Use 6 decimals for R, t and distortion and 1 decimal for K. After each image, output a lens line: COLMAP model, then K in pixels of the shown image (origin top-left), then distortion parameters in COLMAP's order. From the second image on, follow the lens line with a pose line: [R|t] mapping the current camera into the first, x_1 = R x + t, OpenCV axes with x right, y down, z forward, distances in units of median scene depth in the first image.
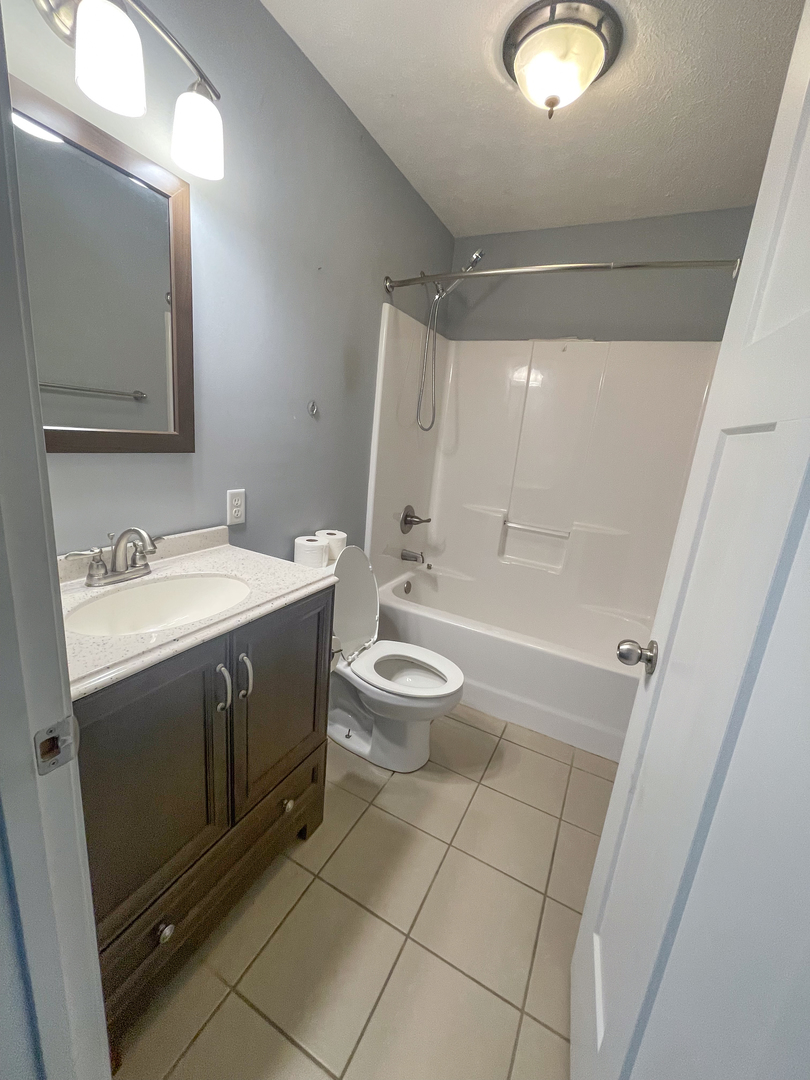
lens RADIAL K [[432.7, 0, 405.0], [0, 432.7, 540.0], [0, 0, 1]] dist [-0.007105, 0.003155]
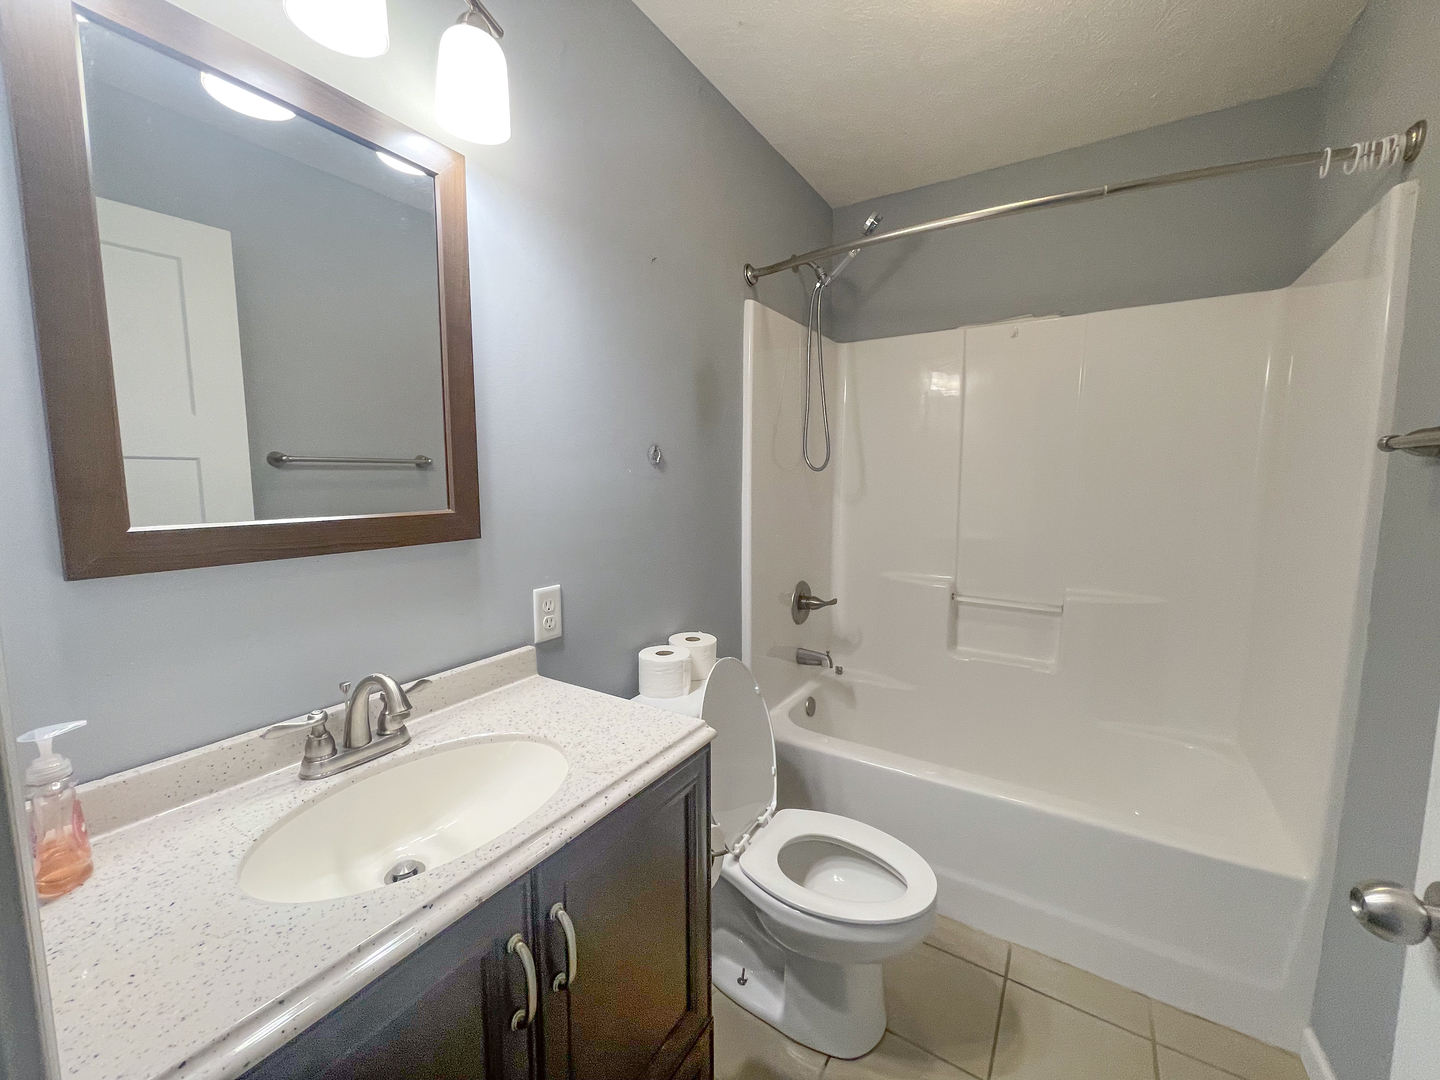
lens RADIAL K [[576.9, 0, 720.0], [0, 576.9, 540.0], [0, 0, 1]] dist [-0.007105, 0.003155]
pose [[0.991837, -0.083367, -0.096481, -0.036578], [0.069408, 0.987724, -0.139945, -0.039655], [0.106963, 0.132106, 0.985448, 0.140683]]
